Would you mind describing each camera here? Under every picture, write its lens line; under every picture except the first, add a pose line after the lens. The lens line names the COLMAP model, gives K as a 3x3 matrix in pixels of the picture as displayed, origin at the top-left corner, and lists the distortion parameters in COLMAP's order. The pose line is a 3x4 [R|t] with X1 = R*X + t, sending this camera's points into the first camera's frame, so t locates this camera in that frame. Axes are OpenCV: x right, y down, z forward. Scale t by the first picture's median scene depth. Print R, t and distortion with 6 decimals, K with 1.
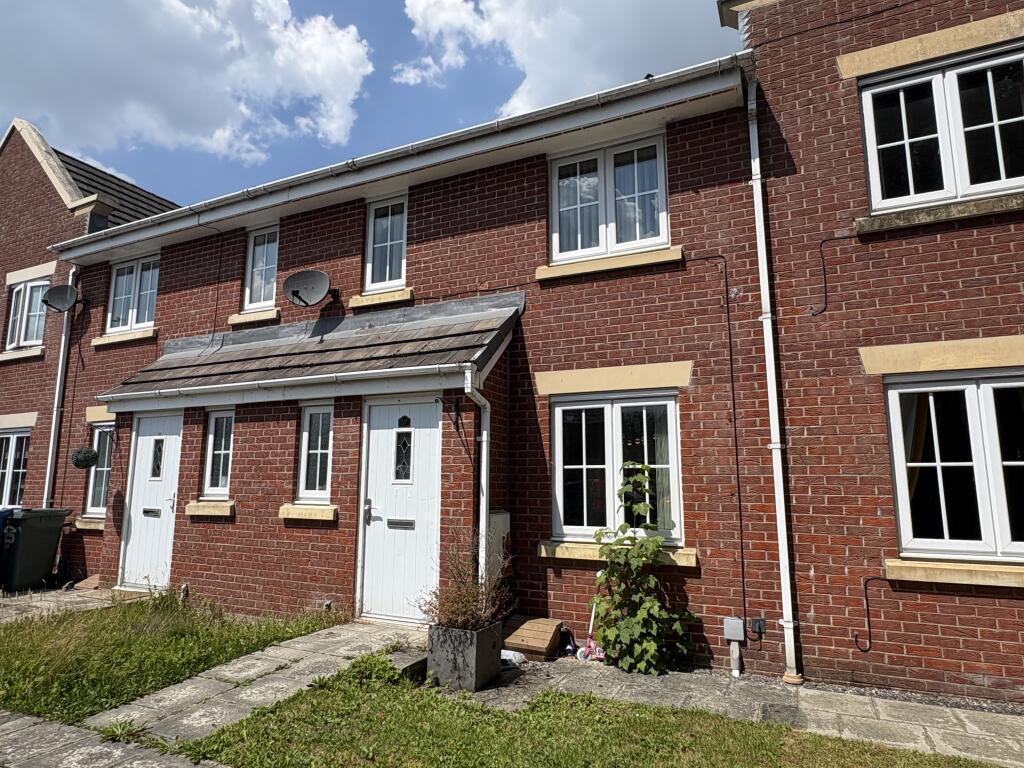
lens RADIAL K [[606.0, 0, 513.4], [0, 606.0, 387.4], [0, 0, 1]] dist [-0.002630, 0.003499]
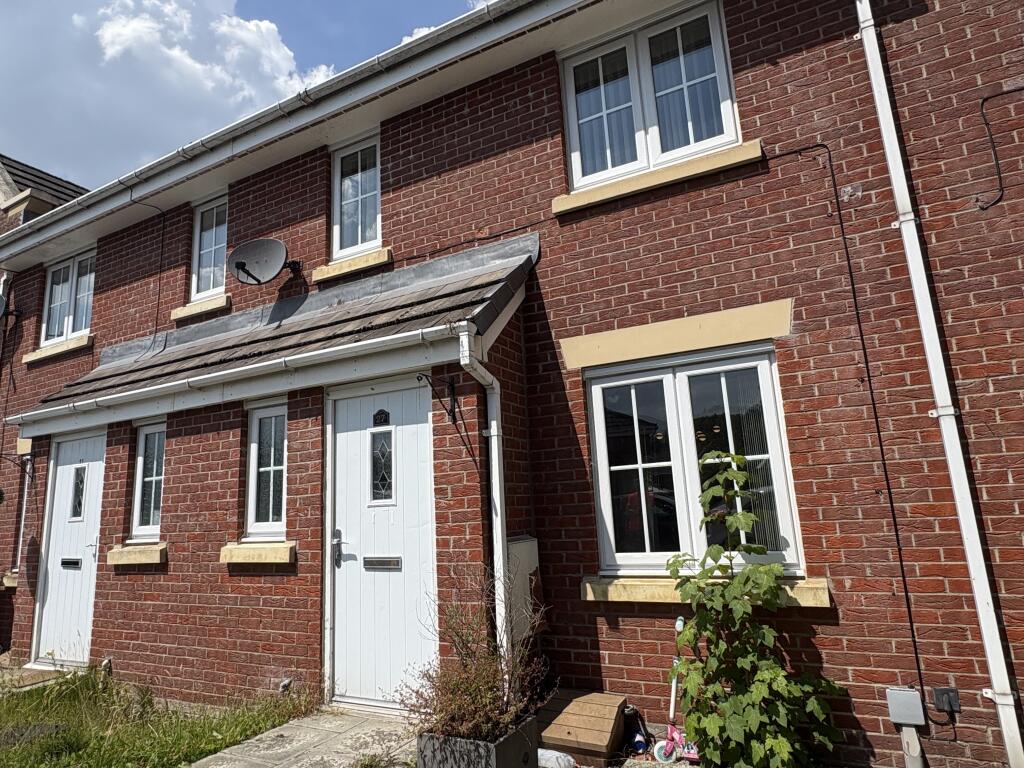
lens RADIAL K [[606.0, 0, 514.6], [0, 606.0, 384.1], [0, 0, 1]] dist [-0.002630, 0.003499]
pose [[0.997864, -0.061279, -0.022647, -0.005780], [0.060275, 0.997271, -0.042638, 0.065182], [0.025198, 0.041182, 0.998834, 0.333451]]
